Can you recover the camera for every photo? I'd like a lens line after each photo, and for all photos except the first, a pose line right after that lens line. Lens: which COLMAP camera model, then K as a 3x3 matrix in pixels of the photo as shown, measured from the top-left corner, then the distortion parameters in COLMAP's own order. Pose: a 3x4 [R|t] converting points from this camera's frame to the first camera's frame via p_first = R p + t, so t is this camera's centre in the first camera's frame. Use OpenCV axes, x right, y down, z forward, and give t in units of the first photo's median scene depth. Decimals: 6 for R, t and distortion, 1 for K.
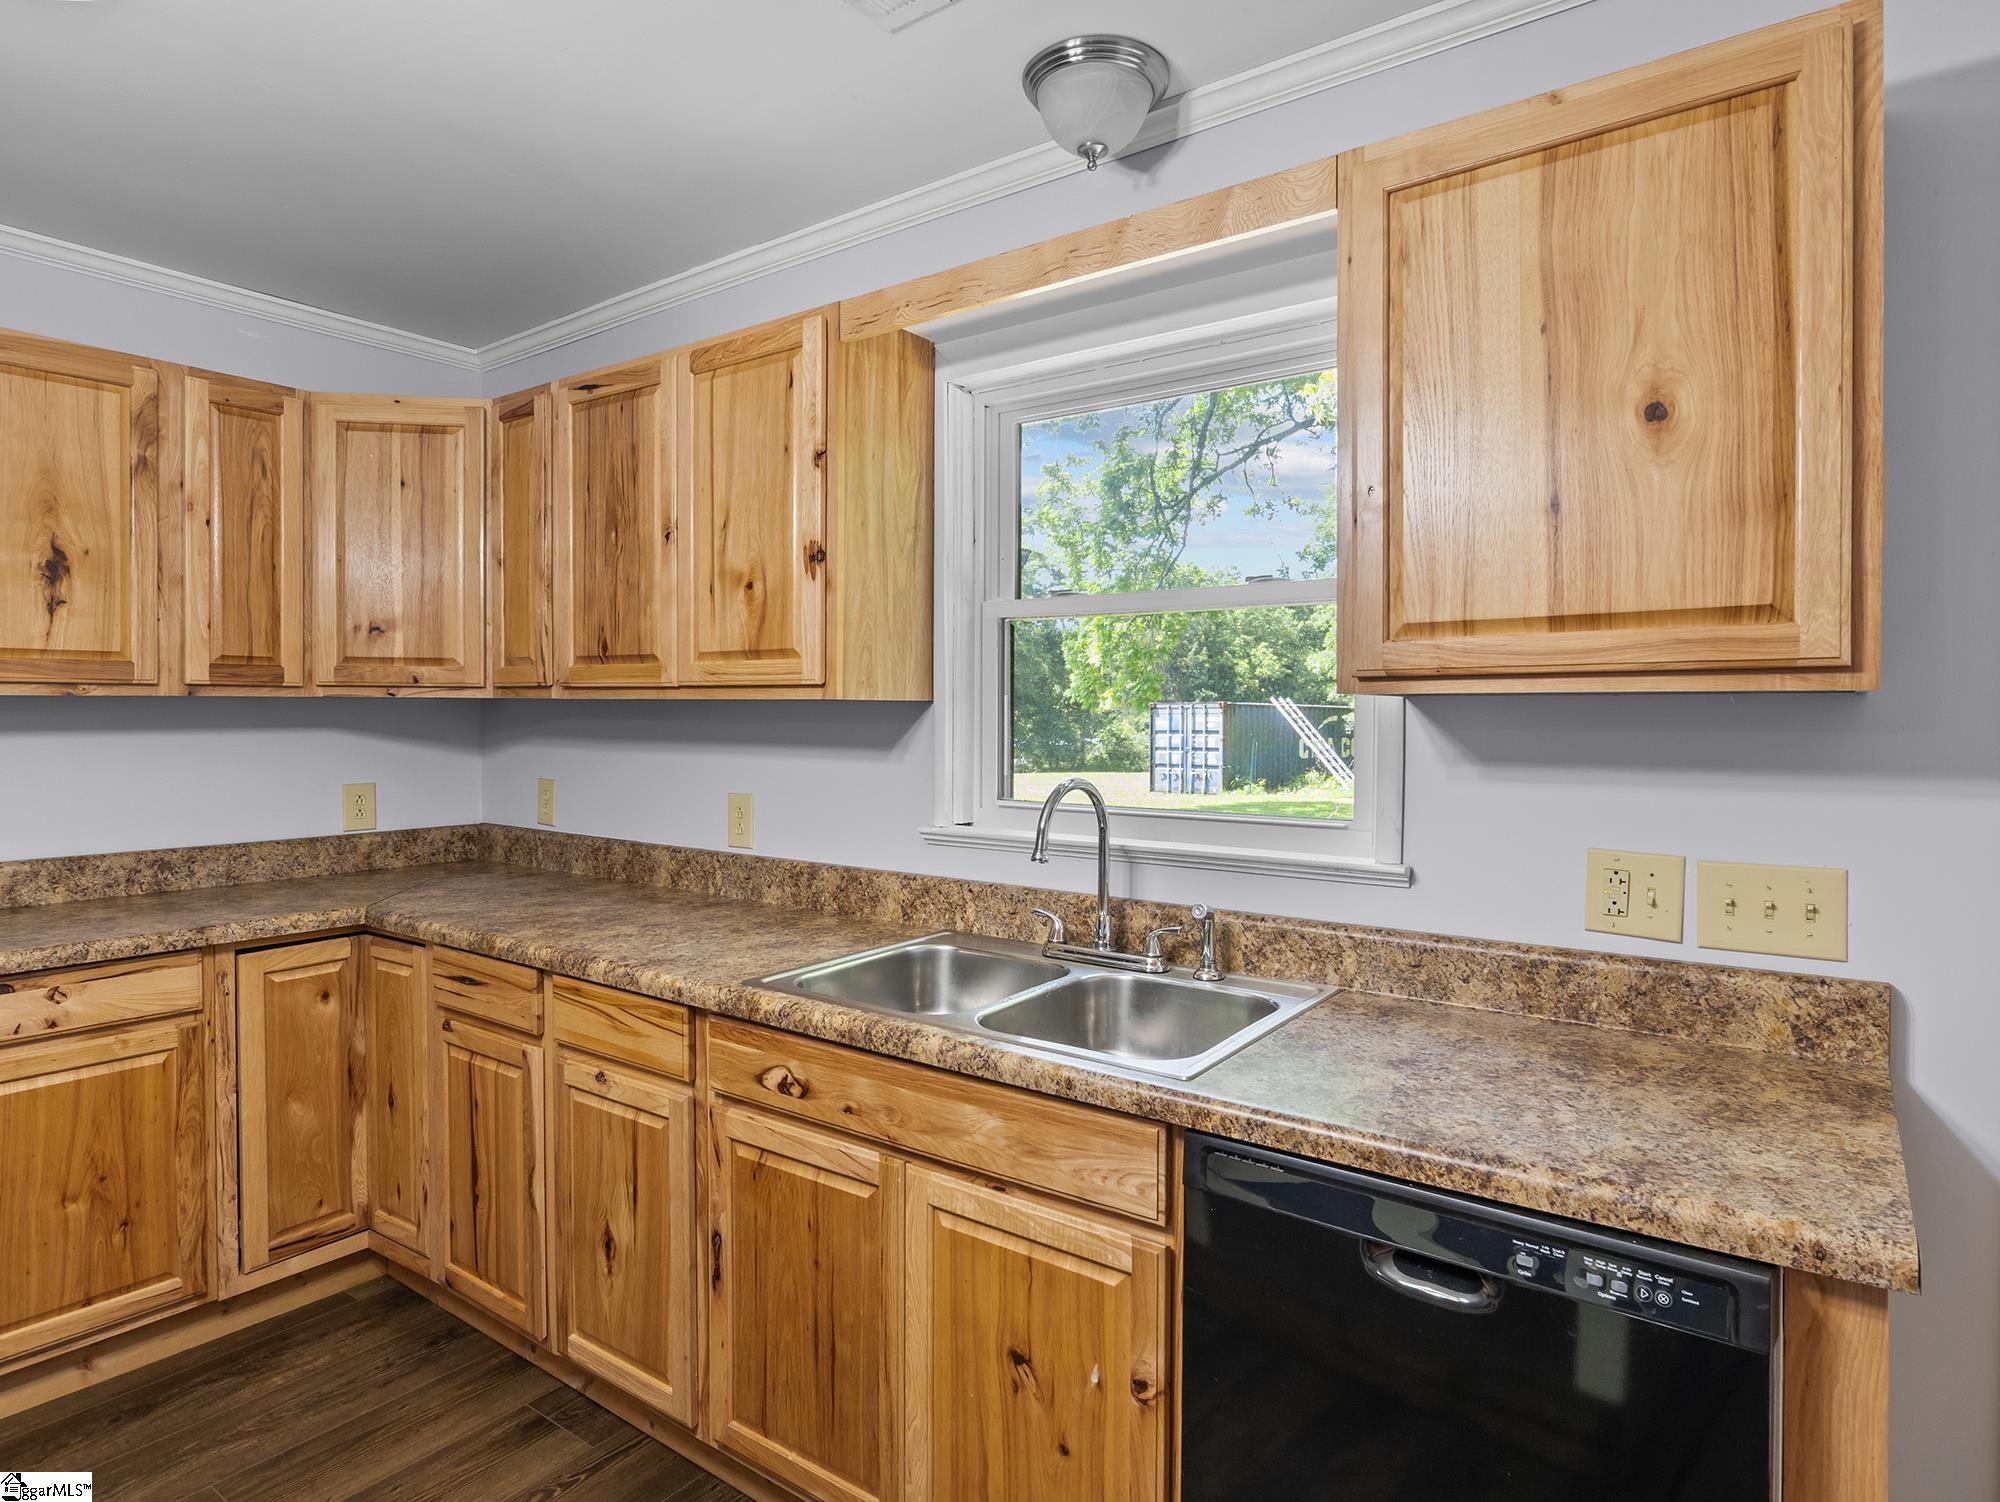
lens RADIAL K [[1129.7, 0, 1001.8], [0, 1129.7, 730.4], [0, 0, 1]] dist [-0.007745, -0.000685]
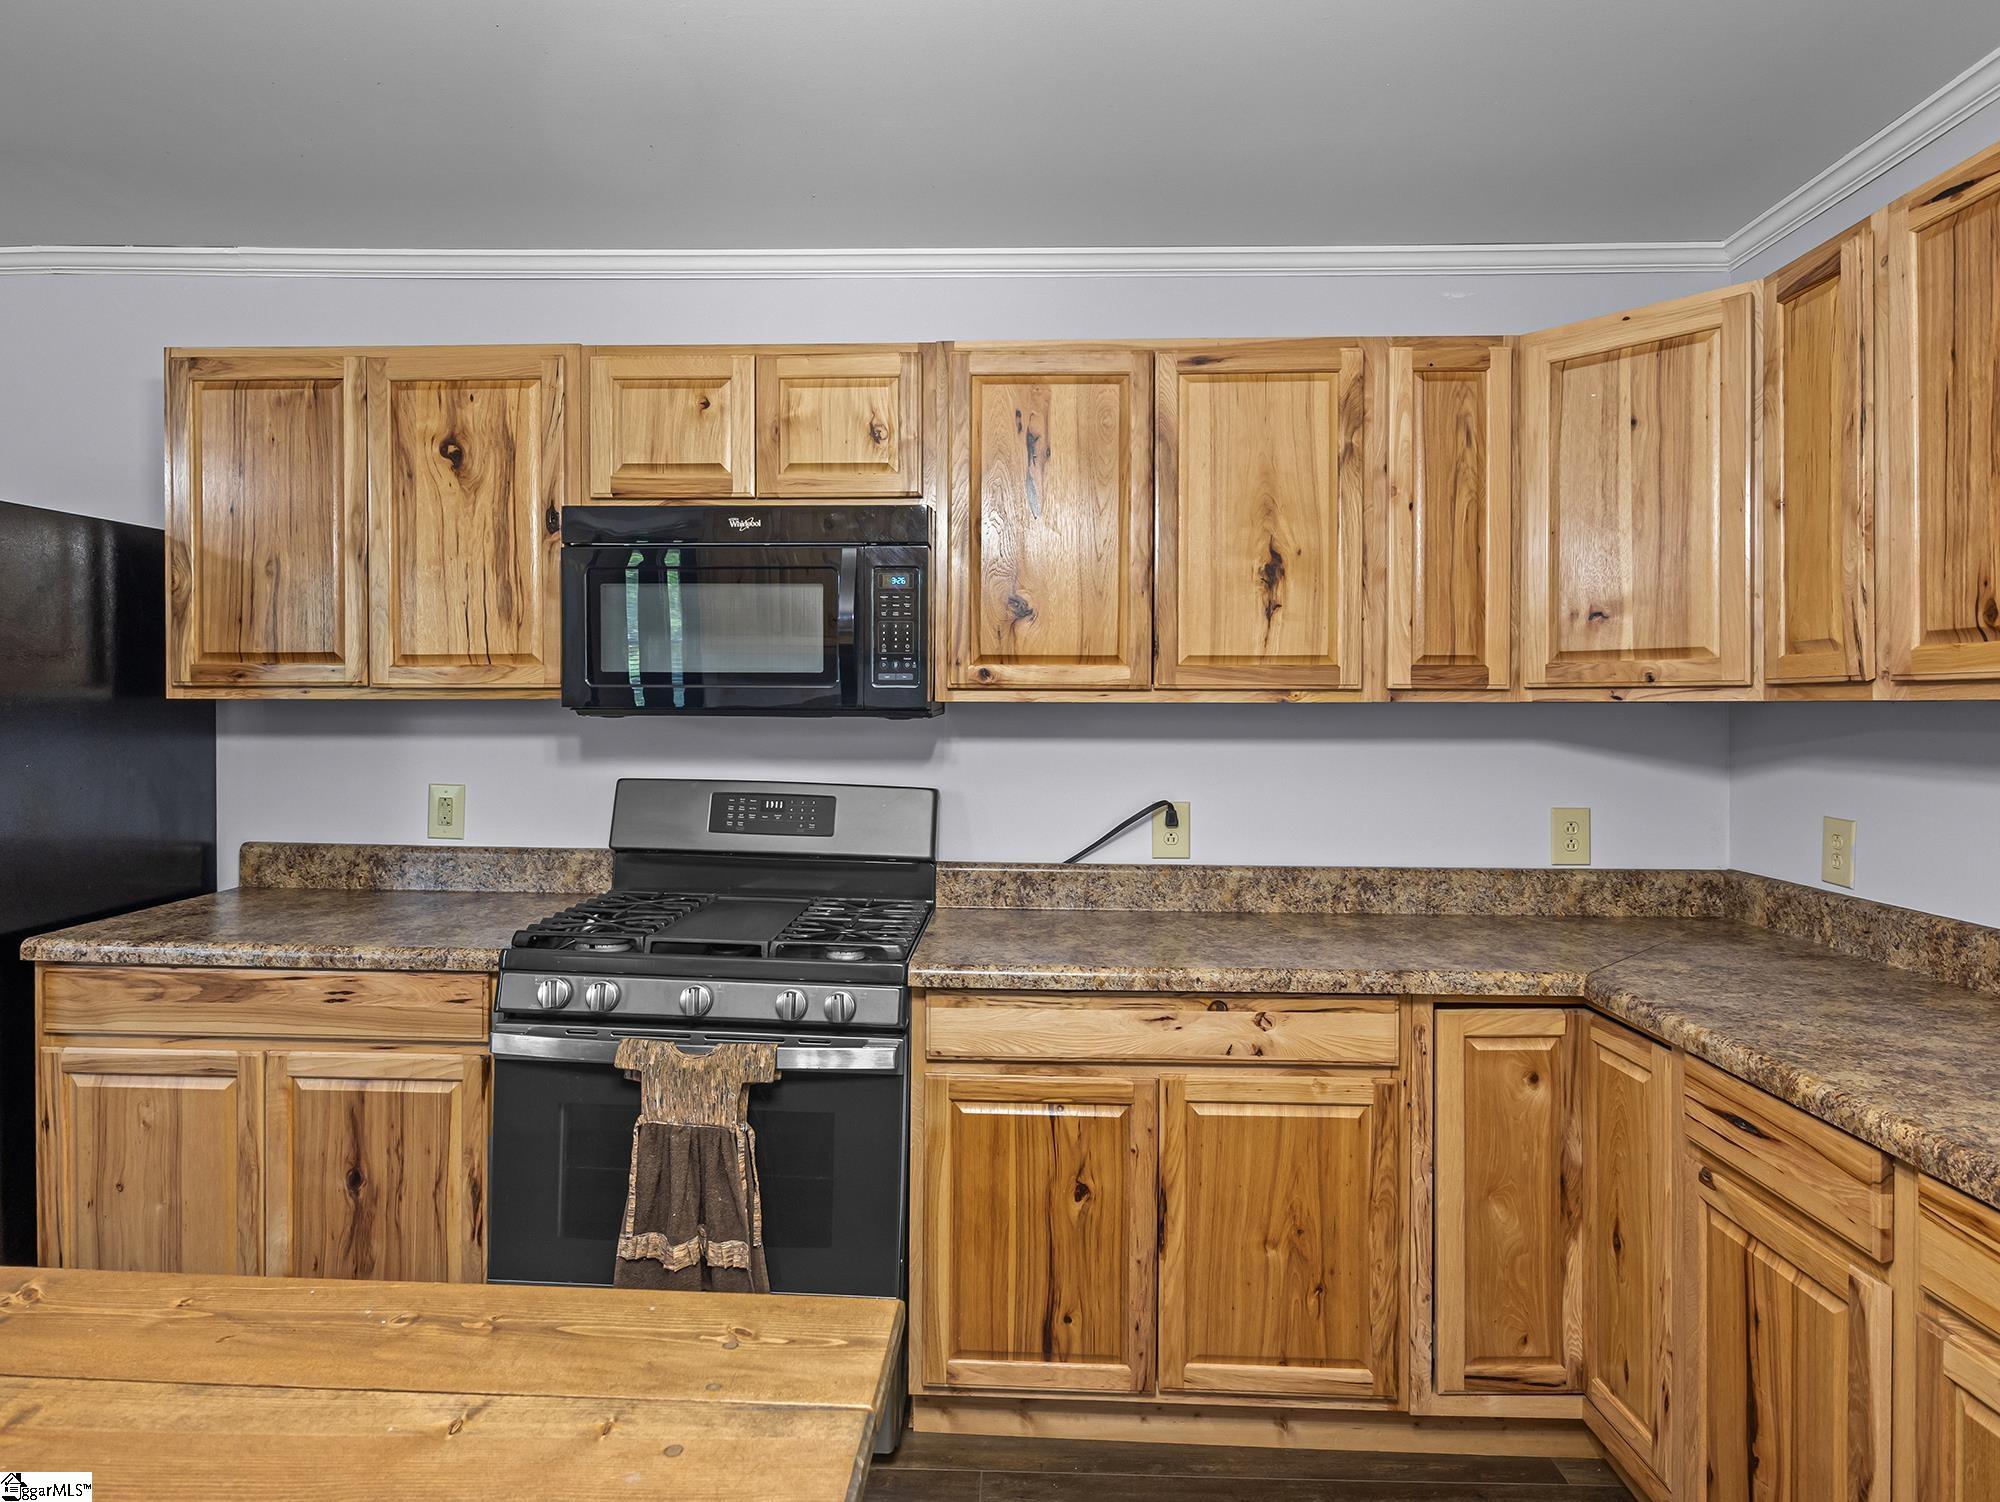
lens RADIAL K [[1129.7, 0, 992.6], [0, 1129.7, 707.9], [0, 0, 1]] dist [-0.007745, -0.000685]
pose [[0.562712, -0.006902, -0.826624, -0.162777], [-0.016906, 0.999660, -0.019856, -0.002698], [0.826480, 0.025148, 0.562404, 0.239526]]
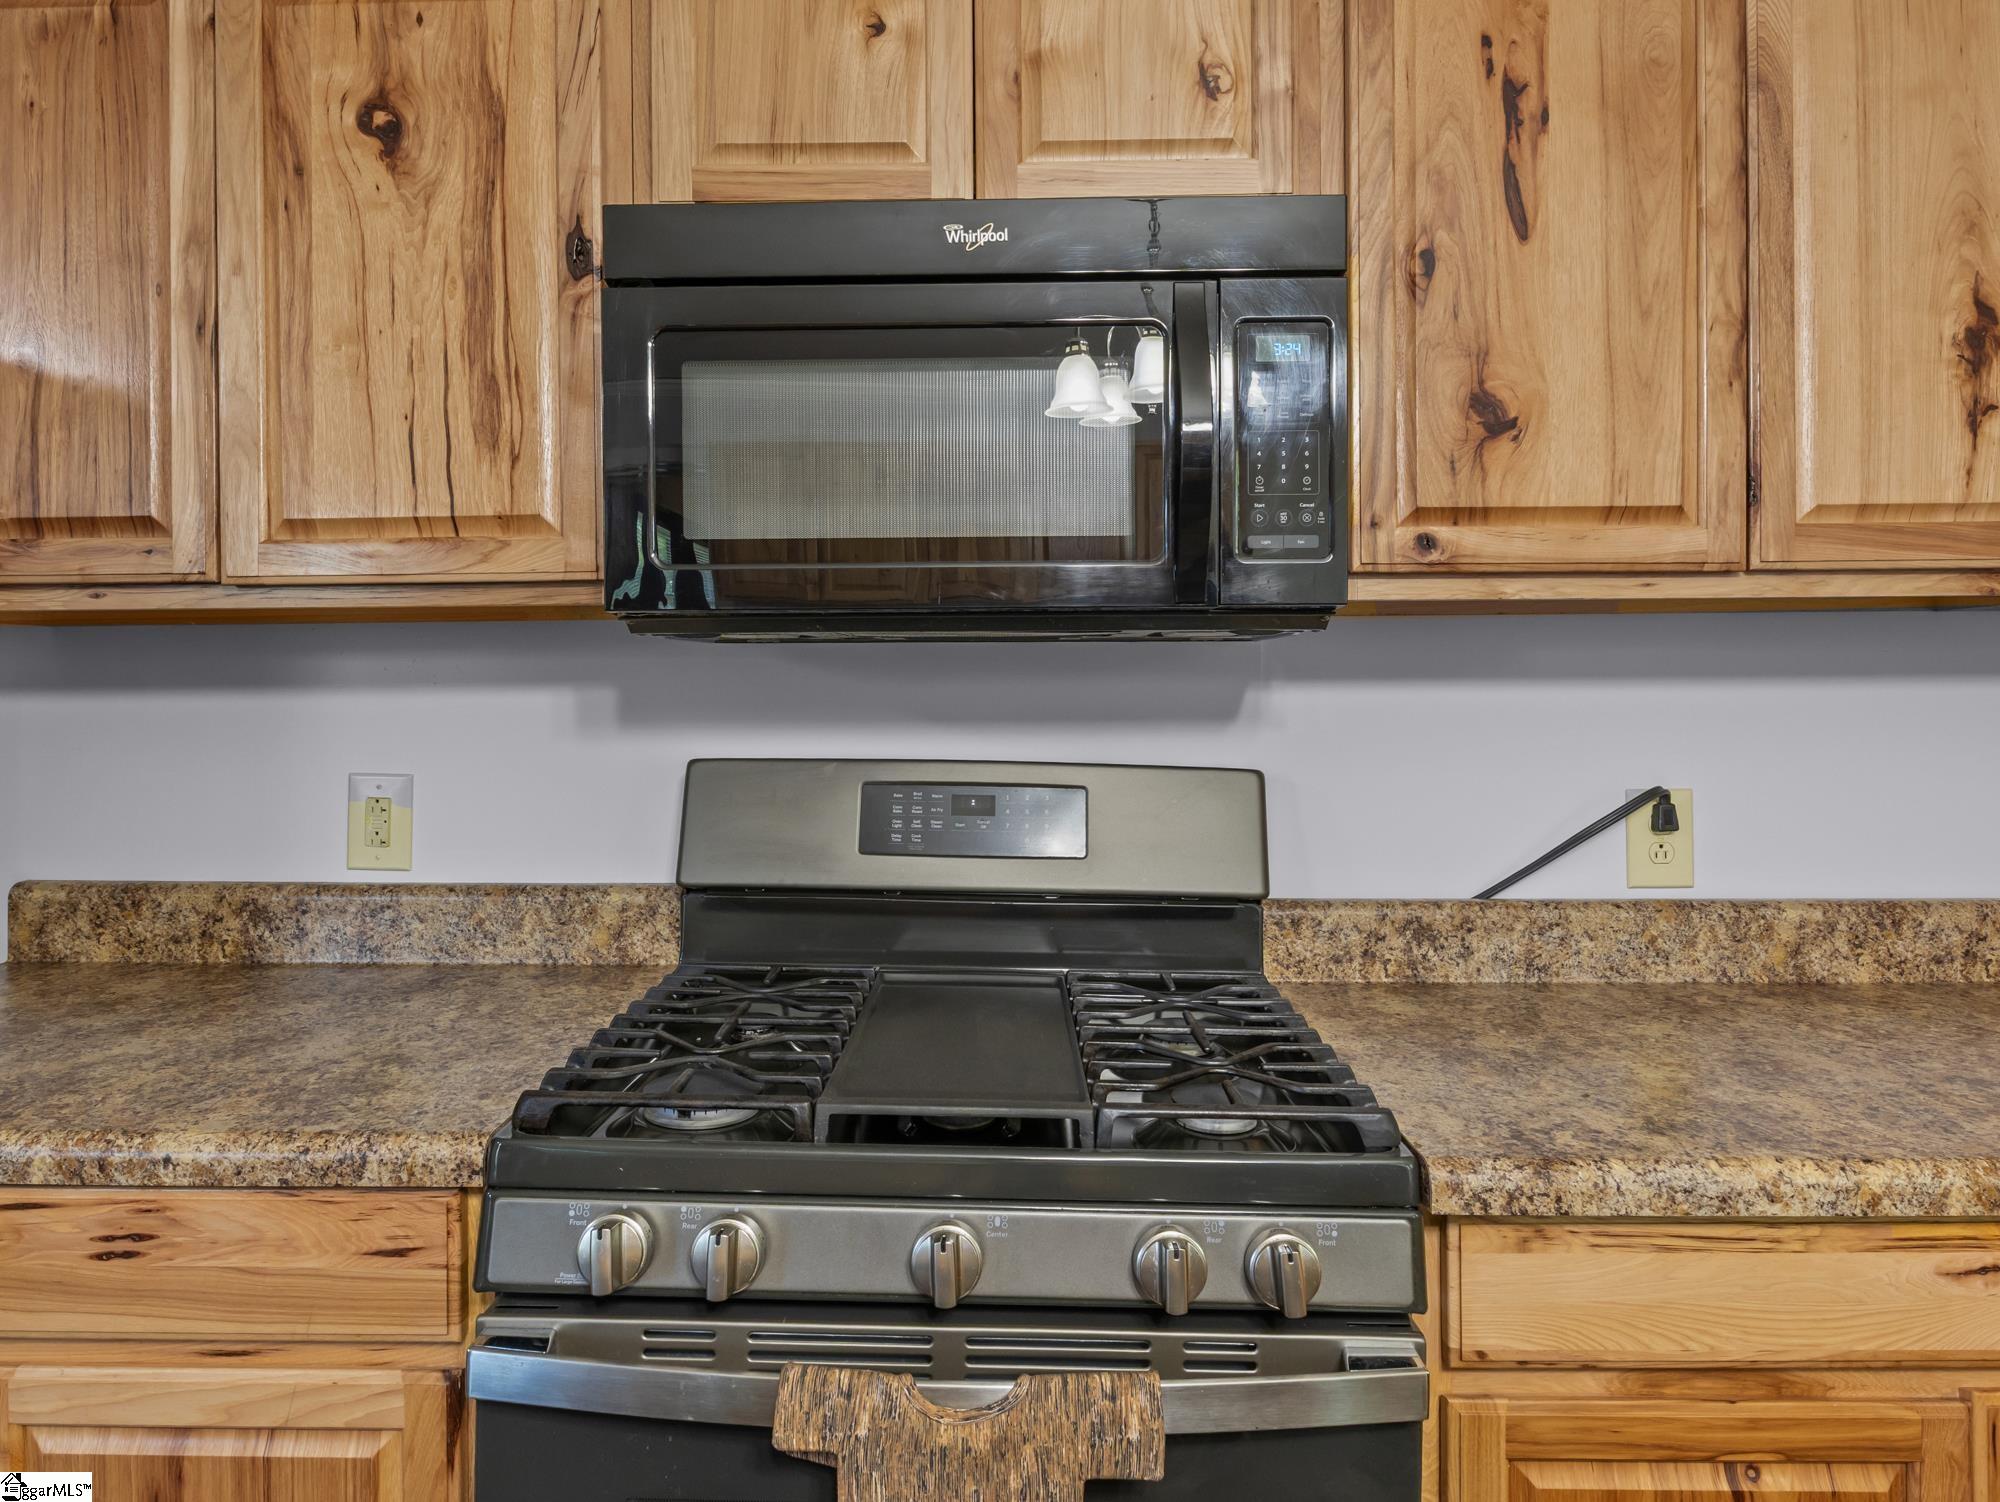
lens RADIAL K [[1129.7, 0, 979.5], [0, 1129.7, 690.7], [0, 0, 1]] dist [-0.007745, -0.000685]
pose [[0.578342, -0.021888, -0.815501, -0.661870], [-0.005854, 0.999503, -0.030978, 0.029619], [0.815774, 0.022690, 0.577926, 0.327302]]
